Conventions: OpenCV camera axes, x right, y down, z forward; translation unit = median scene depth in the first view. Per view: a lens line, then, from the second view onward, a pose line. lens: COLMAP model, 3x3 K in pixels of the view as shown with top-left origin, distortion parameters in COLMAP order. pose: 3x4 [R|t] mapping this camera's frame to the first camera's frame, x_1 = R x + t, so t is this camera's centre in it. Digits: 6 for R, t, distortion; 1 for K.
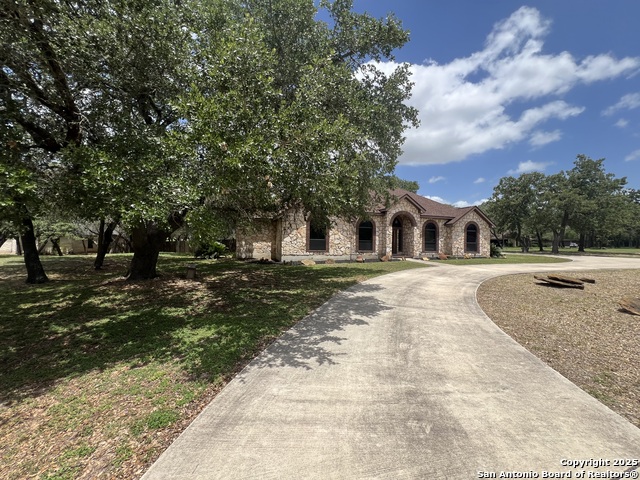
lens RADIAL K [[255.6, 0, 319.2], [0, 255.6, 239.9], [0, 0, 1]] dist [-0.001079, 0.000521]
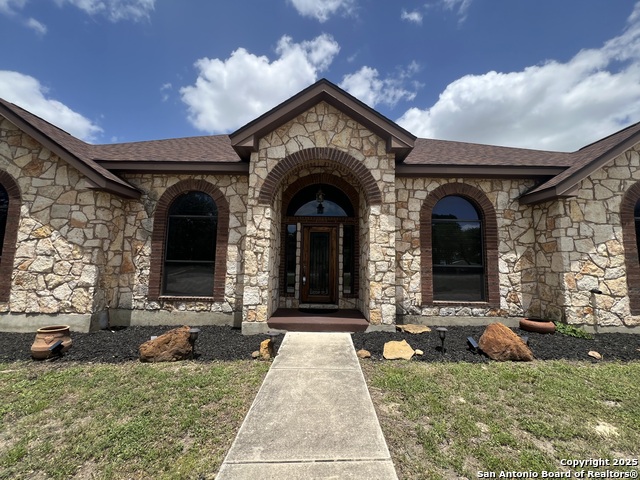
lens RADIAL K [[255.6, 0, 322.6], [0, 255.6, 241.2], [0, 0, 1]] dist [-0.001079, 0.000521]
pose [[0.952135, -0.027522, -0.304437, 0.411211], [0.000821, 0.996165, -0.087489, 0.005972], [0.305678, 0.083052, 0.948506, 0.758803]]
